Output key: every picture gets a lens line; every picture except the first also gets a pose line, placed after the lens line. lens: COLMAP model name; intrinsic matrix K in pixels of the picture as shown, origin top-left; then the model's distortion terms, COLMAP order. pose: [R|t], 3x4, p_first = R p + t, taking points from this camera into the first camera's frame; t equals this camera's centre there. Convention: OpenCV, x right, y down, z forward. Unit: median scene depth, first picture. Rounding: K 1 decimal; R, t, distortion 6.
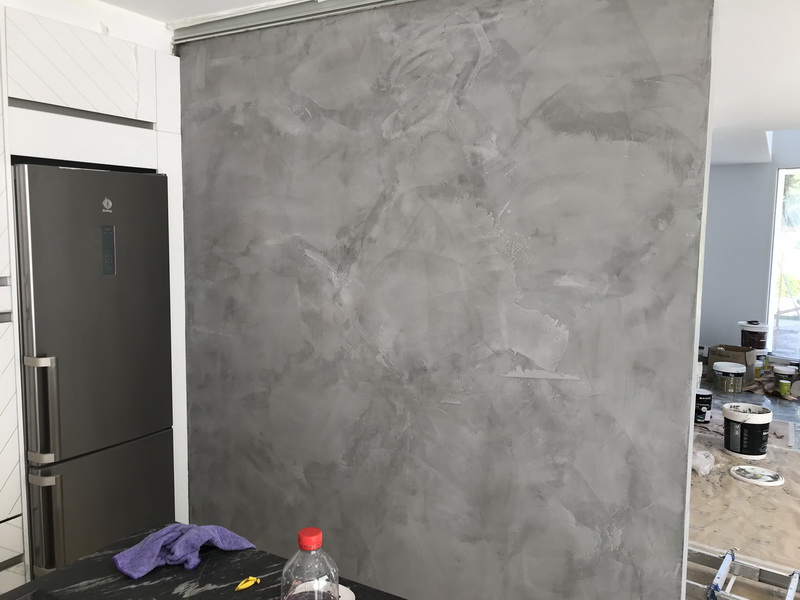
lens RADIAL K [[658.3, 0, 398.9], [0, 658.3, 295.4], [0, 0, 1]] dist [0.010740, -0.015745]
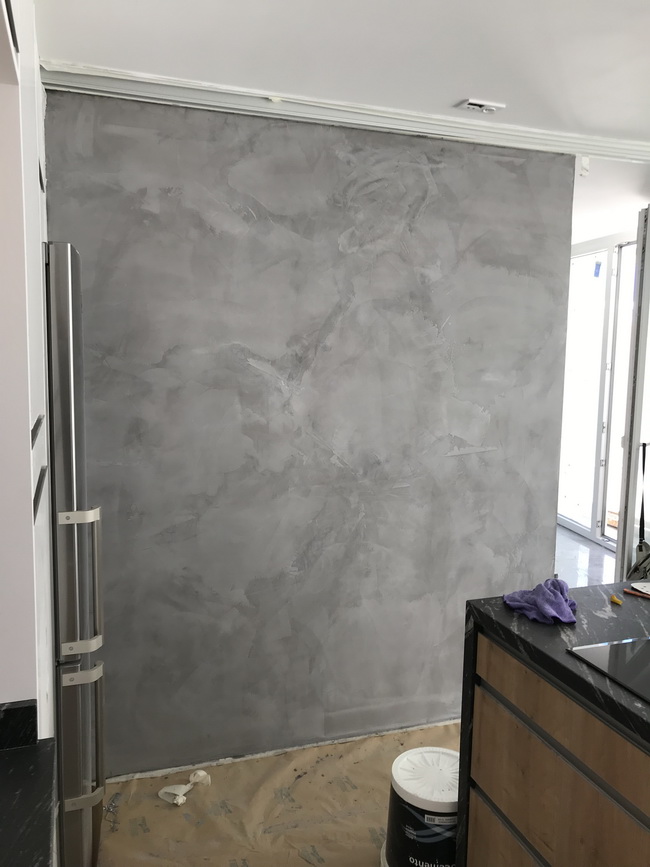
lens RADIAL K [[713.5, 0, 323.8], [0, 713.5, 435.1], [0, 0, 1]] dist [0.010740, -0.015745]
pose [[0.648185, -0.097431, 0.755224, -0.934909], [0.072231, 0.995176, 0.066394, -0.021999], [-0.758049, 0.011515, 0.652096, 0.270717]]
